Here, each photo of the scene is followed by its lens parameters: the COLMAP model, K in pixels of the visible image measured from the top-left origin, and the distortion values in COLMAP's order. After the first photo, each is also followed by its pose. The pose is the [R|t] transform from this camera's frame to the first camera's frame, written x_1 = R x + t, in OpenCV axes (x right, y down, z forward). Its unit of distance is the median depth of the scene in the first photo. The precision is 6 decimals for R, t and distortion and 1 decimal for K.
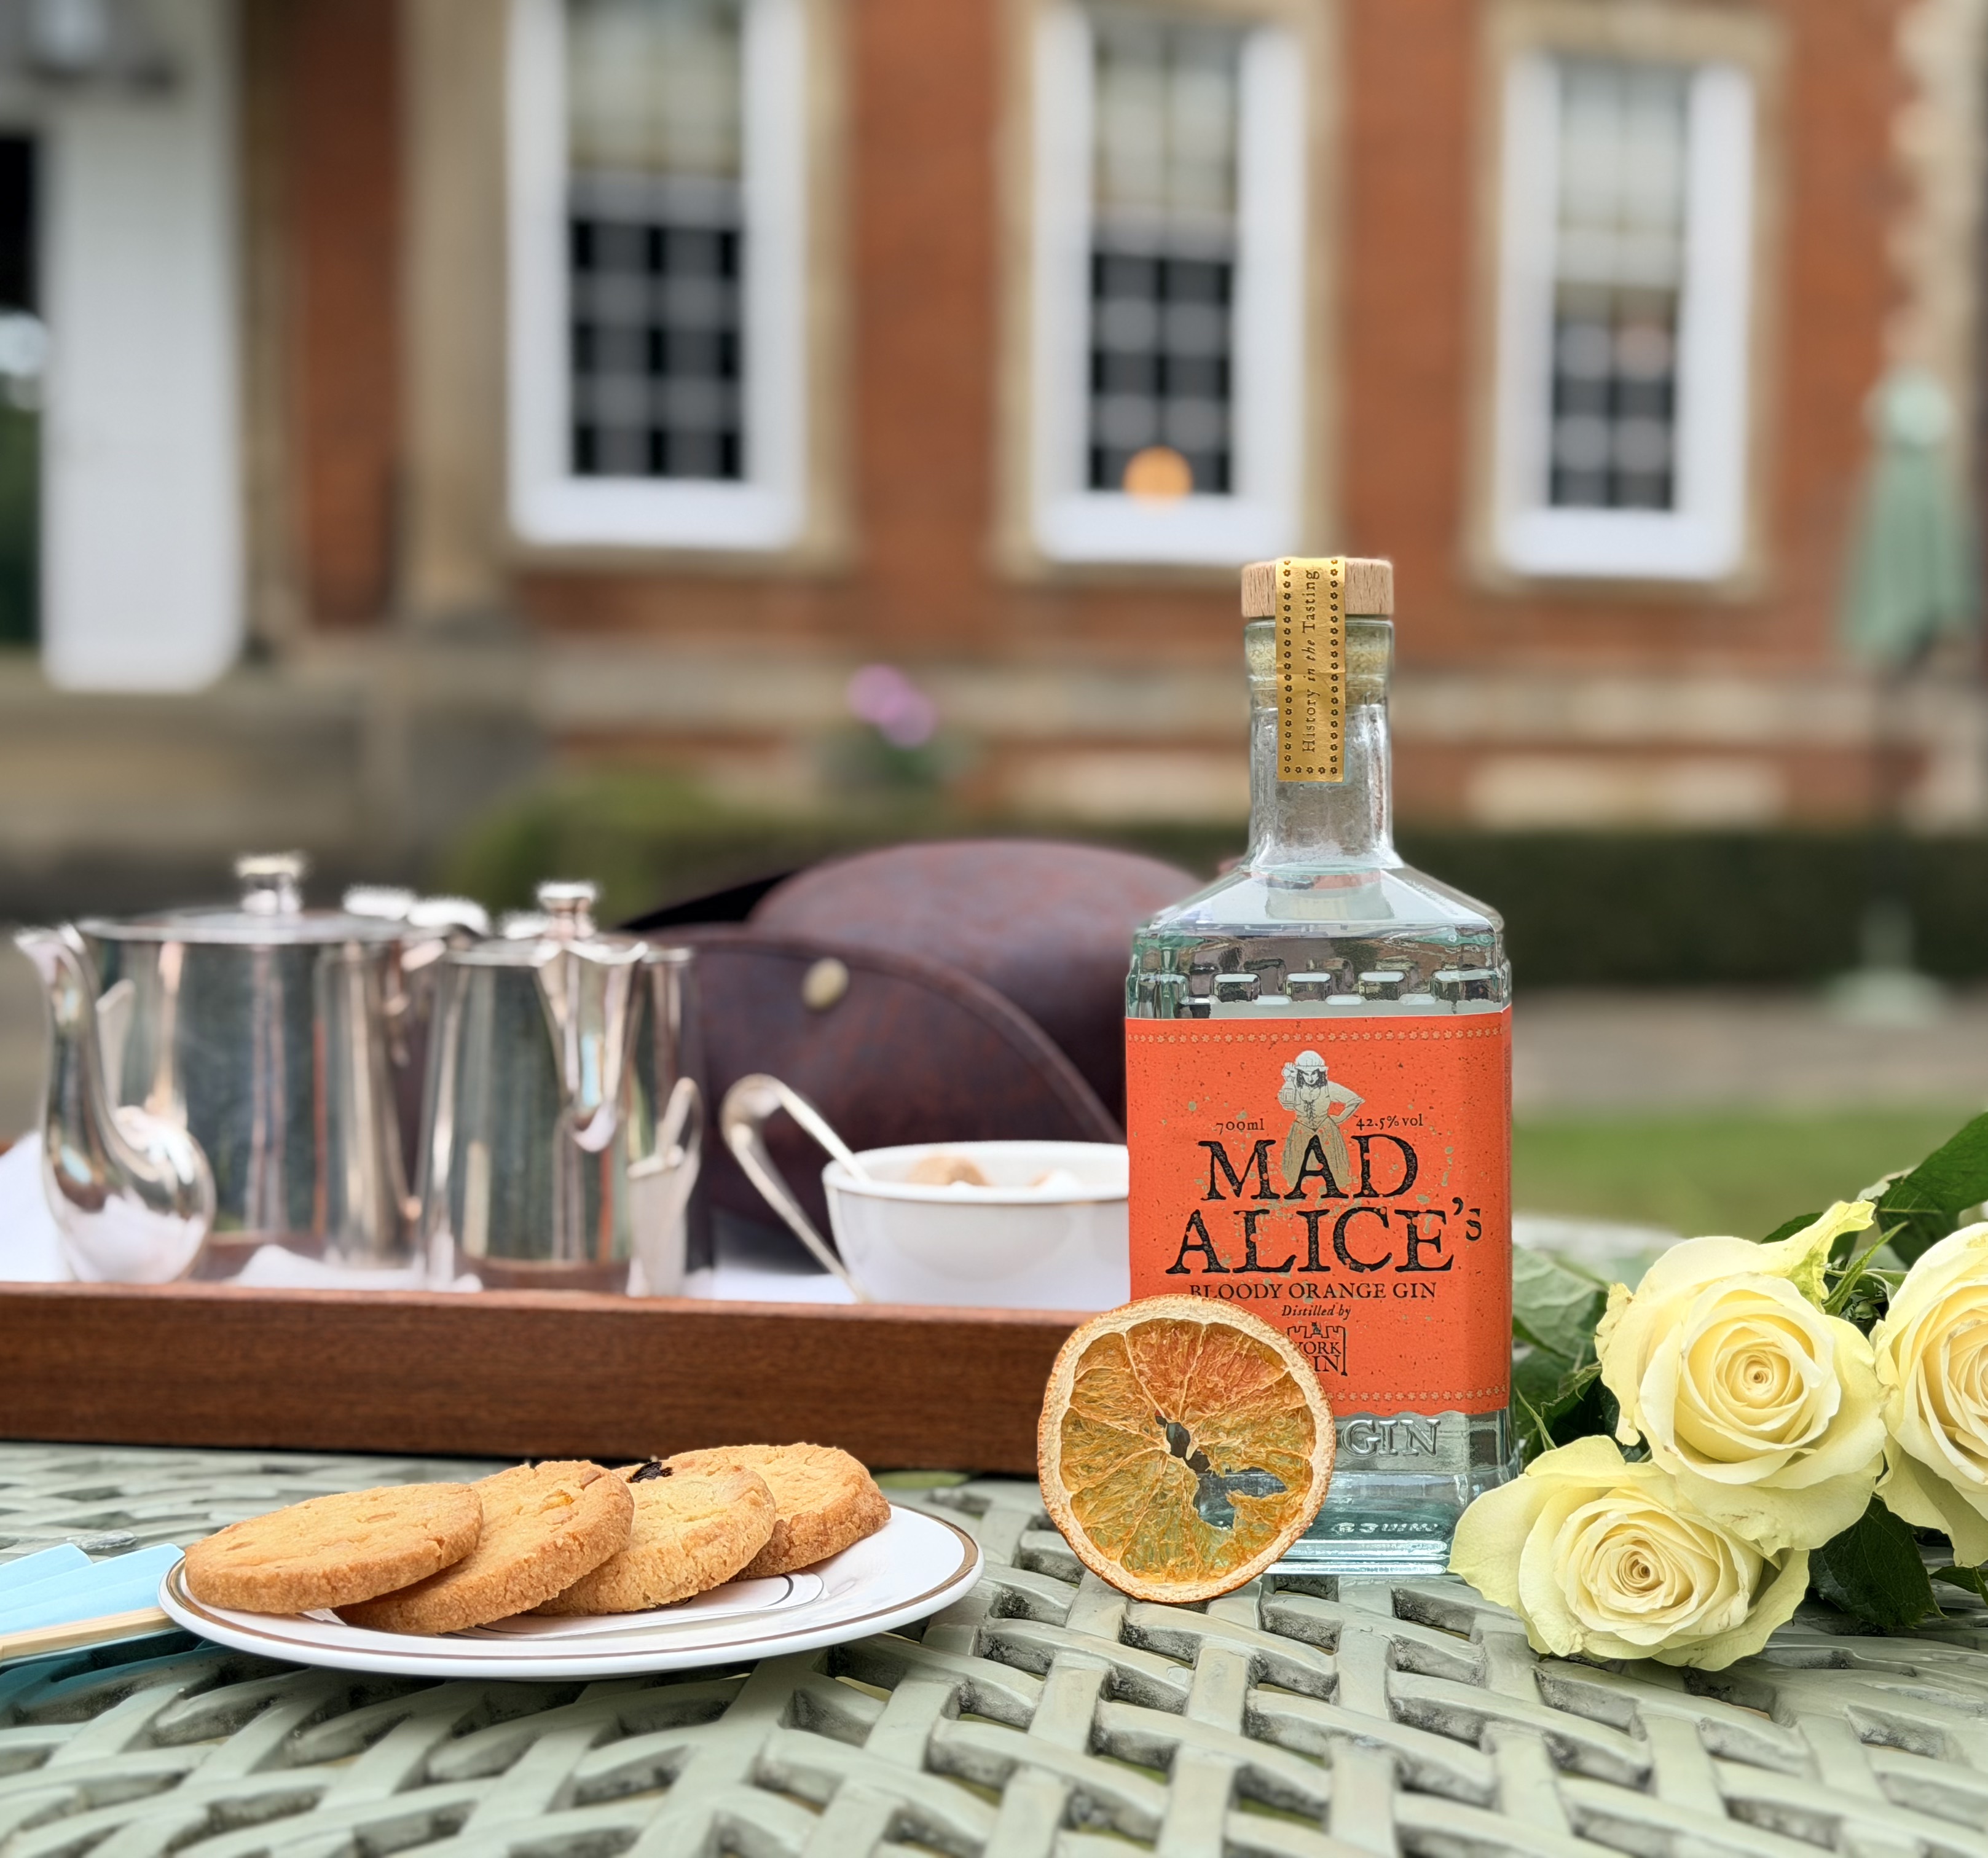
lens RADIAL K [[2430.7, 0, 994.0], [0, 2430.7, 929.0], [0, 0, 1]] dist [0.024438, 0.006923]
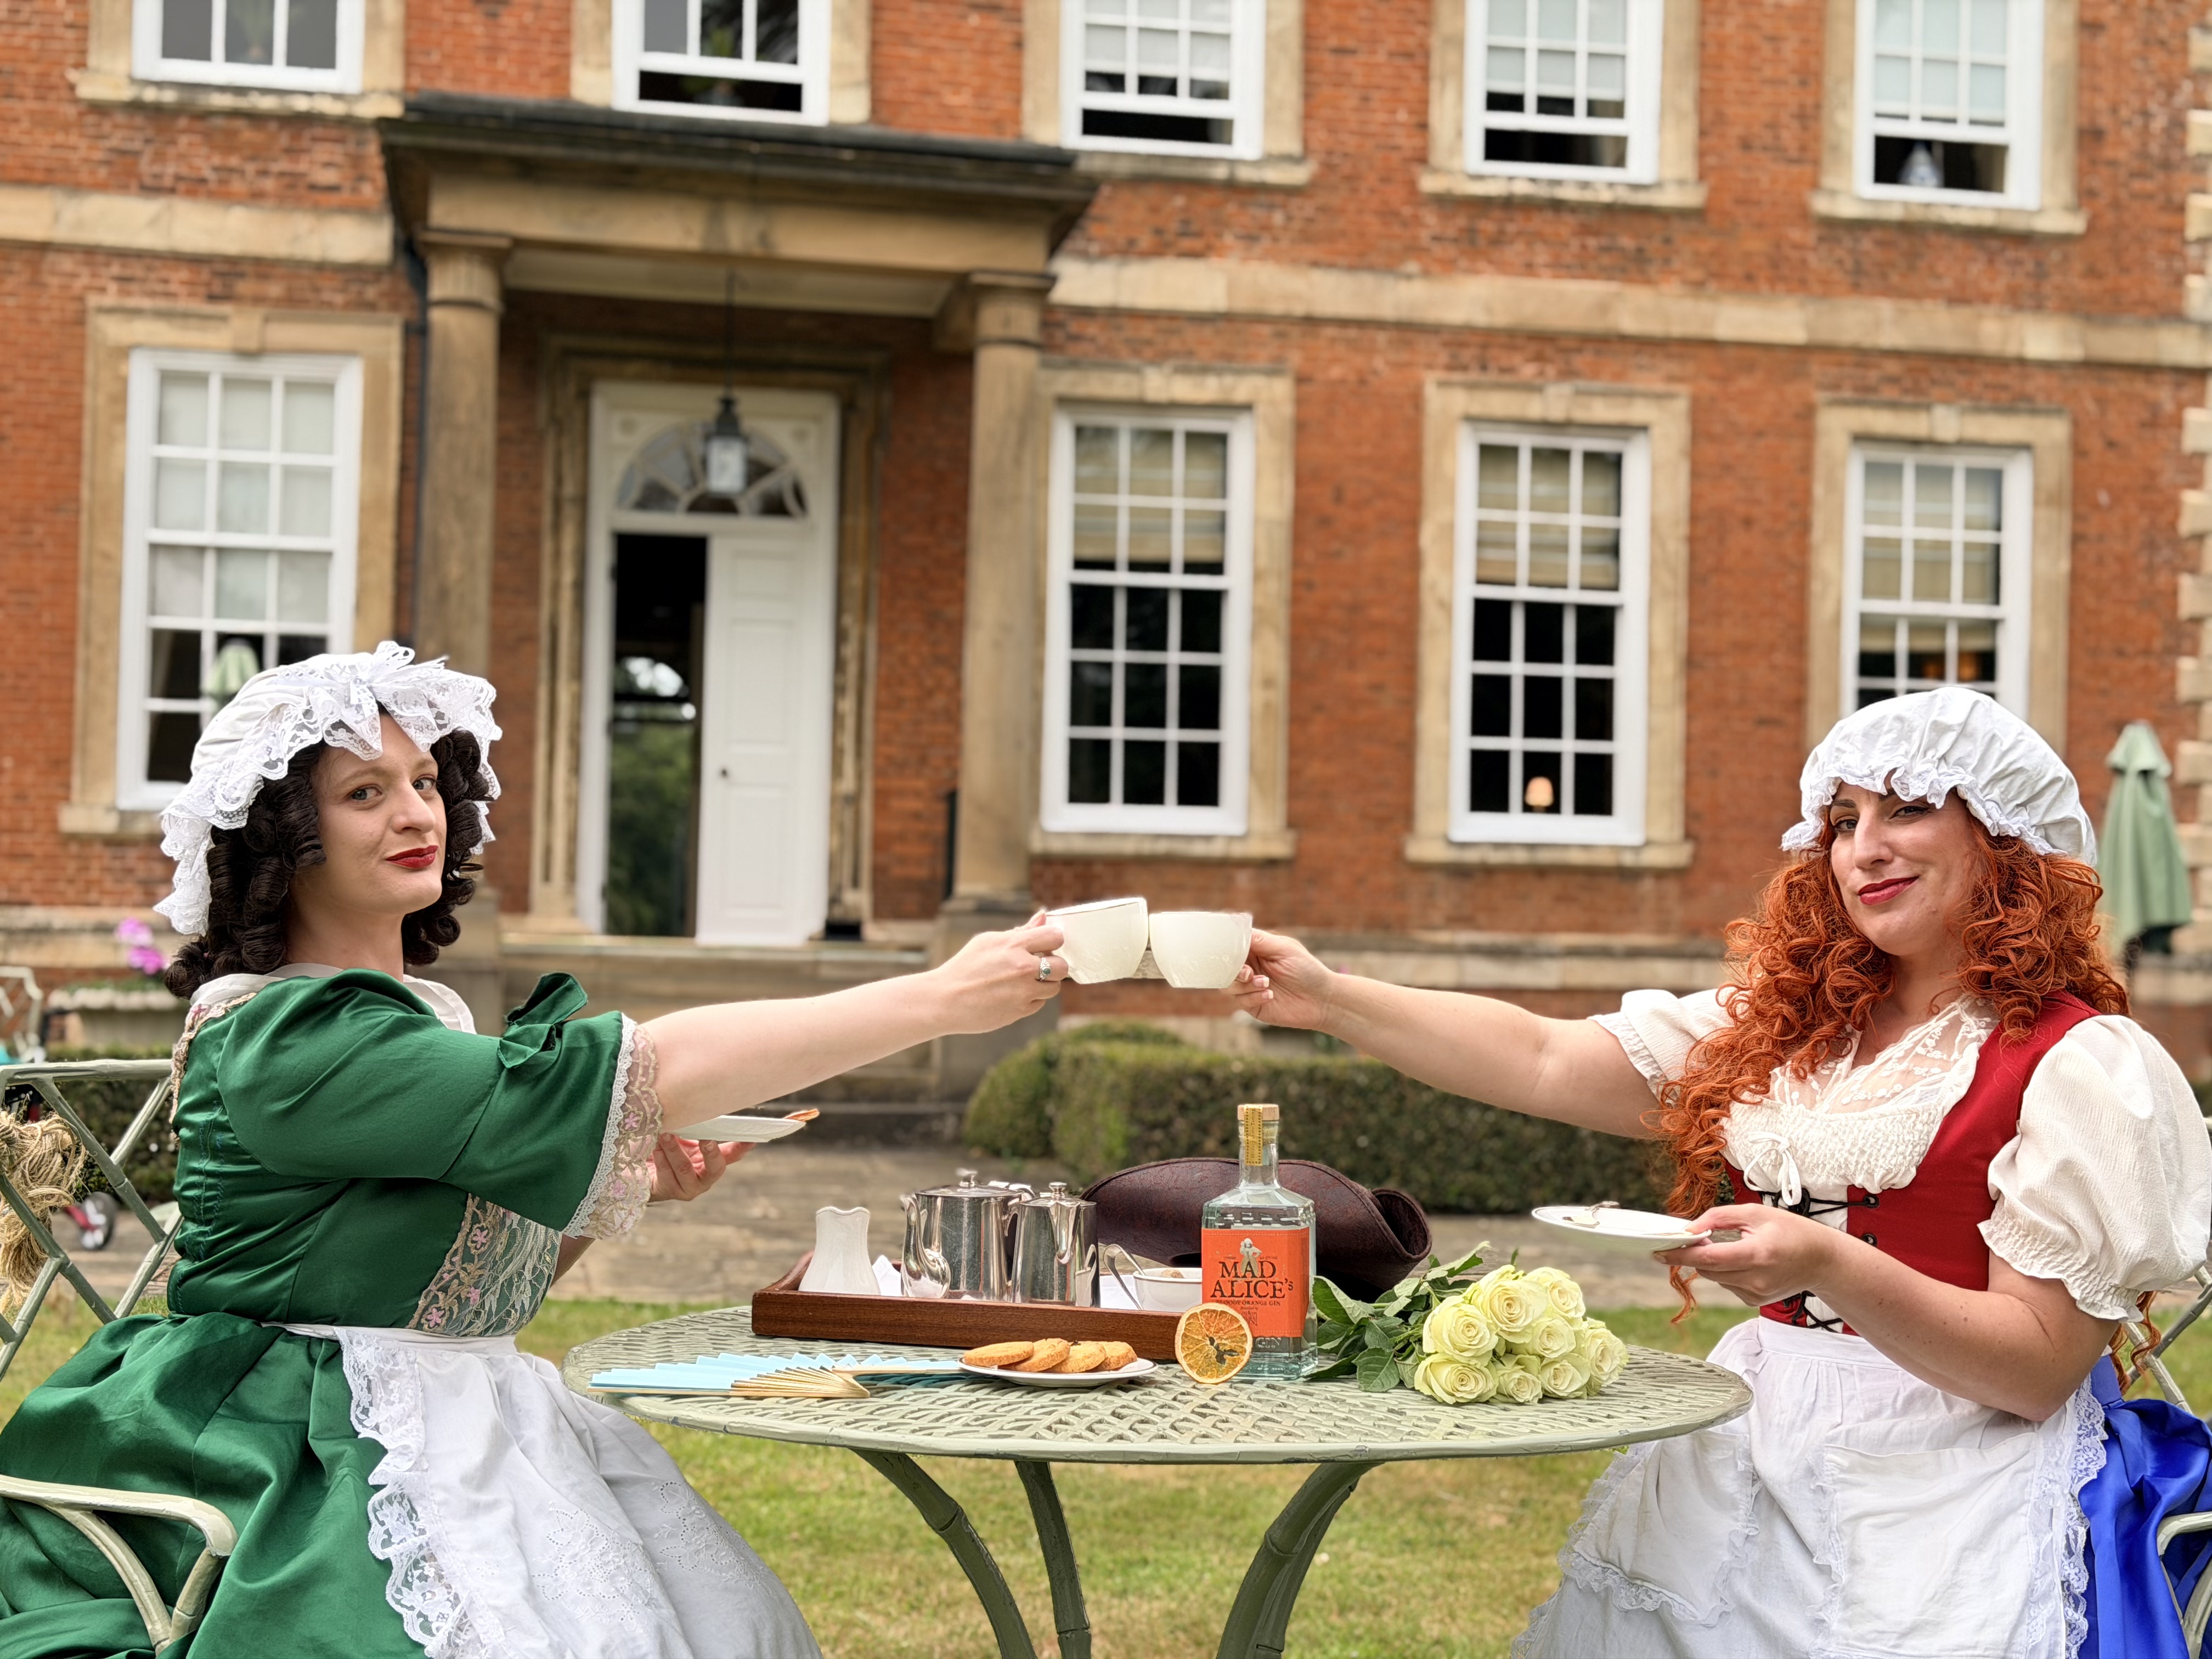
lens RADIAL K [[3081.2, 0, 1106.0], [0, 3081.2, 829.5], [0, 0, 1]] dist [0.260269, 0.000861]
pose [[0.986335, 0.006180, -0.164637, 0.570528], [-0.020853, 0.995942, -0.087548, -0.128104], [0.163427, 0.089785, 0.982461, -3.123504]]
